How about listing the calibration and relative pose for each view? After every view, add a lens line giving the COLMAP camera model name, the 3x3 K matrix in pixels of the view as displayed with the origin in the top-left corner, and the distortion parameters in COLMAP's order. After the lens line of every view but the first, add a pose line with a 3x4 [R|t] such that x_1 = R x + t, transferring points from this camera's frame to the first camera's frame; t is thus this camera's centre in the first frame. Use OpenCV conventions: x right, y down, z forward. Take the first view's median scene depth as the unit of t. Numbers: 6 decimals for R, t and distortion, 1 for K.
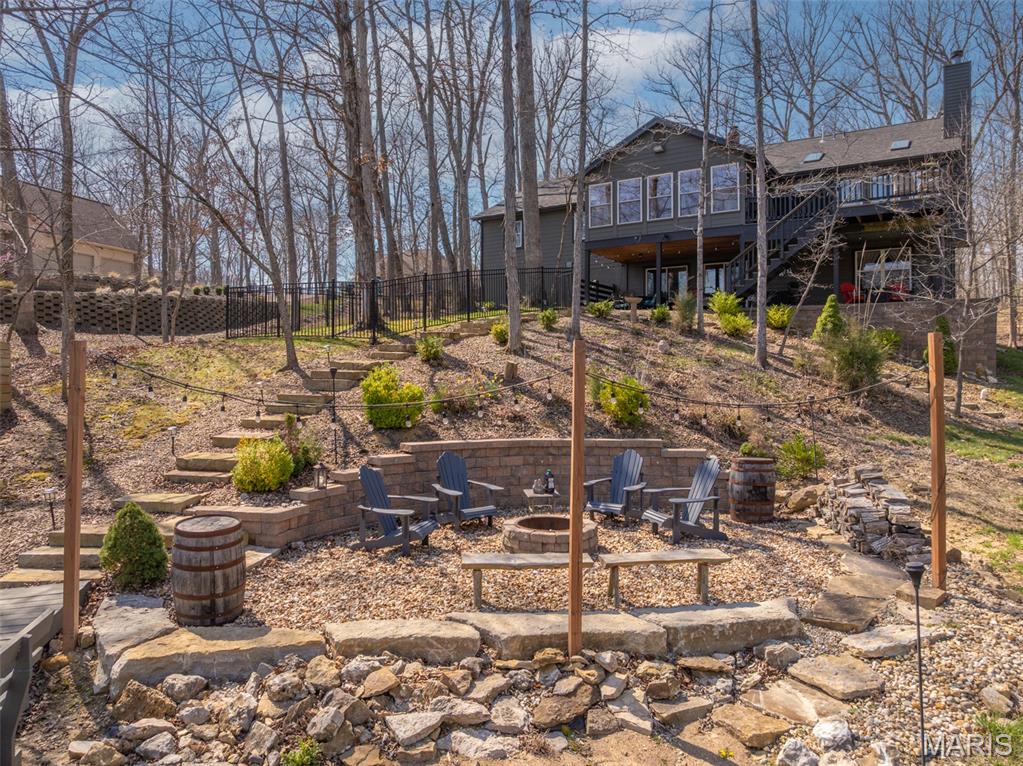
lens RADIAL K [[719.6, 0, 513.1], [0, 719.6, 376.2], [0, 0, 1]] dist [-0.034375, 0.001934]
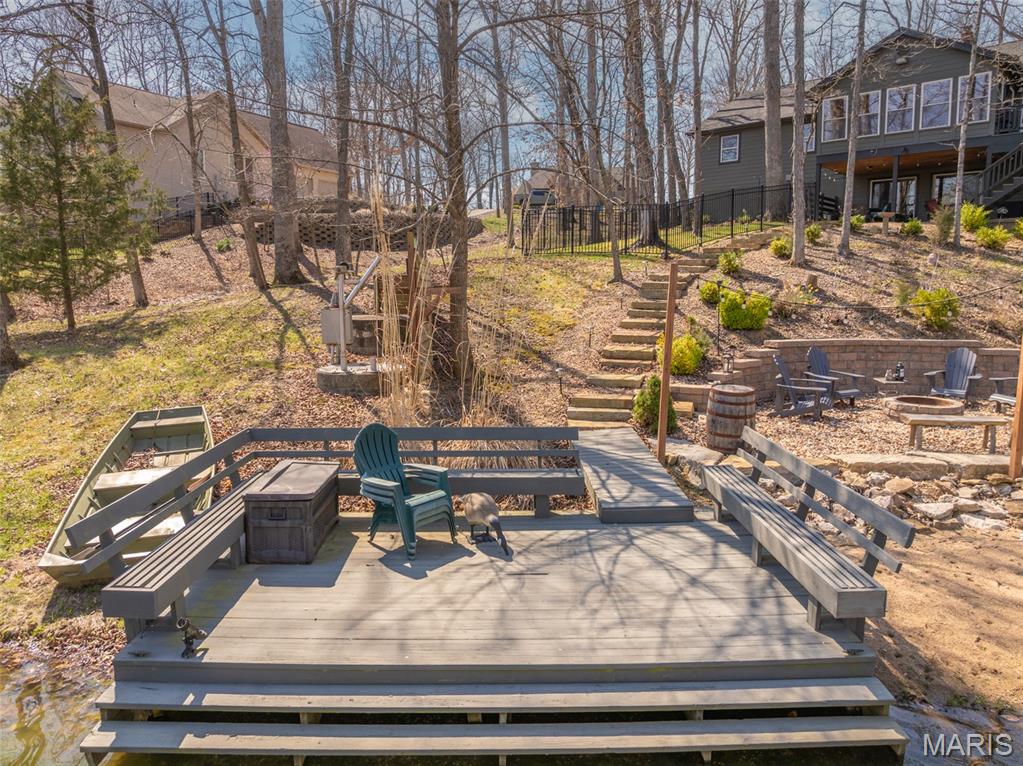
lens RADIAL K [[719.6, 0, 513.1], [0, 719.6, 376.2], [0, 0, 1]] dist [-0.034375, 0.001934]
pose [[0.983722, 0.016971, -0.178896, -0.482884], [0.005273, 0.992376, 0.123137, -0.002391], [0.179622, -0.122075, 0.976132, -0.414243]]
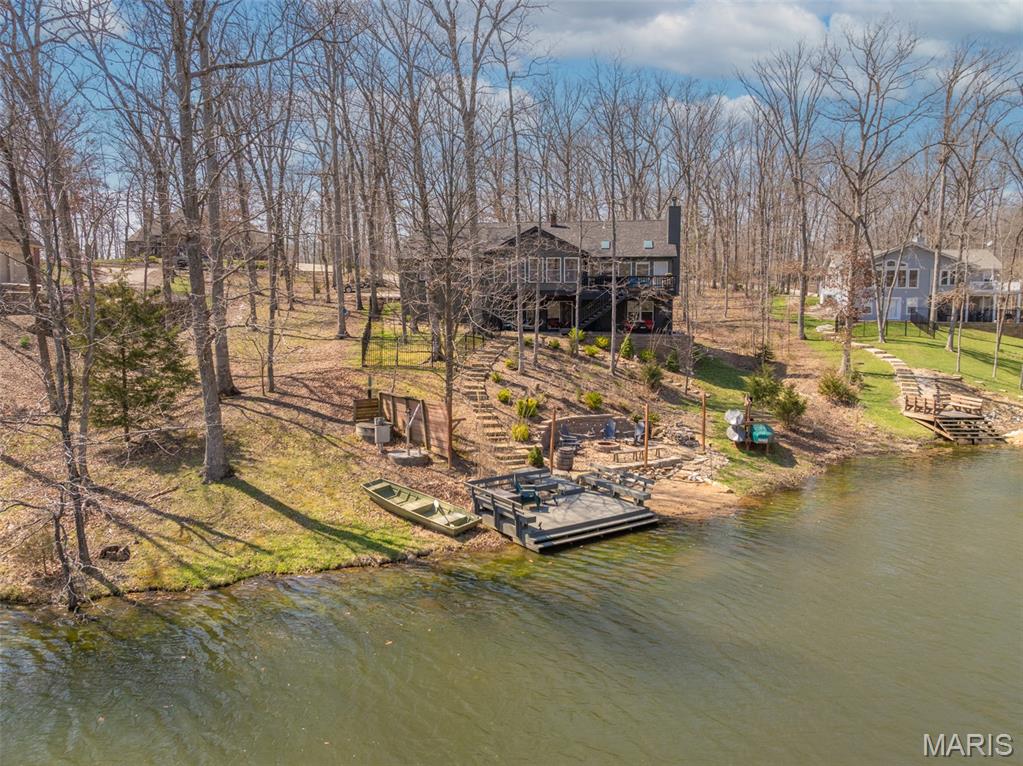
lens RADIAL K [[719.6, 0, 513.1], [0, 719.6, 376.2], [0, 0, 1]] dist [-0.034375, 0.001934]
pose [[0.915869, -0.037122, 0.399757, -1.908081], [-0.000524, 0.995605, 0.093653, -0.492516], [-0.401476, -0.085983, 0.911824, -2.164756]]
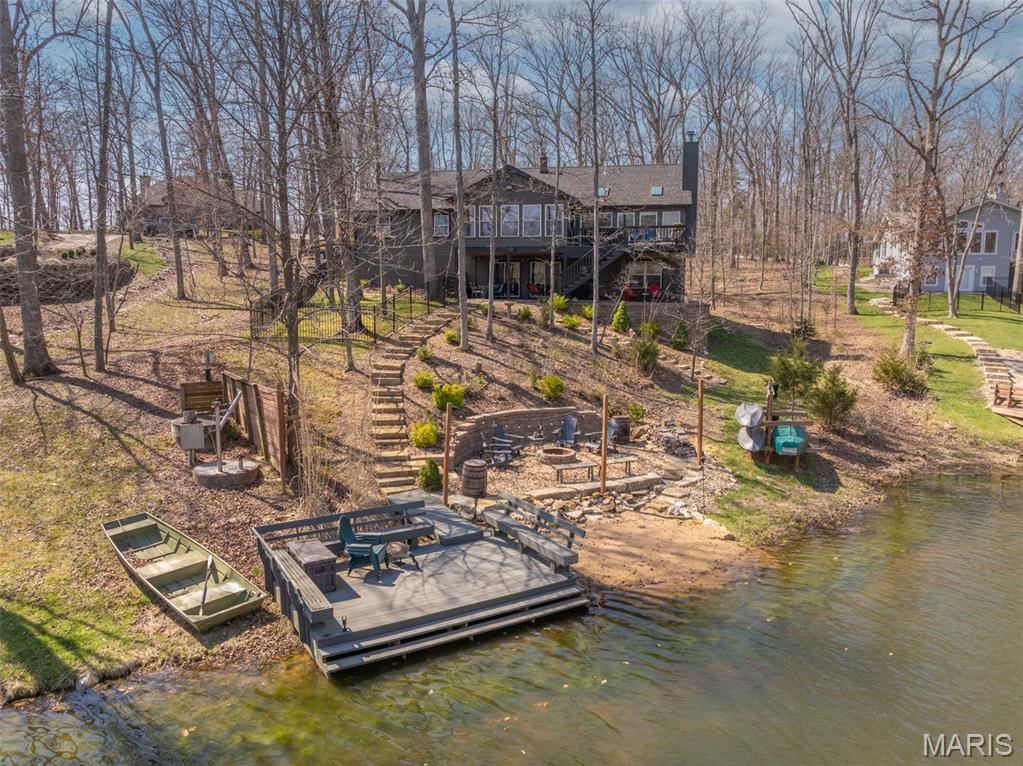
lens RADIAL K [[719.6, 0, 513.1], [0, 719.6, 376.2], [0, 0, 1]] dist [-0.034375, 0.001934]
pose [[0.937687, -0.037641, 0.345437, -0.976882], [-0.003681, 0.992984, 0.118193, -0.355708], [-0.347463, -0.112100, 0.930969, -1.255451]]
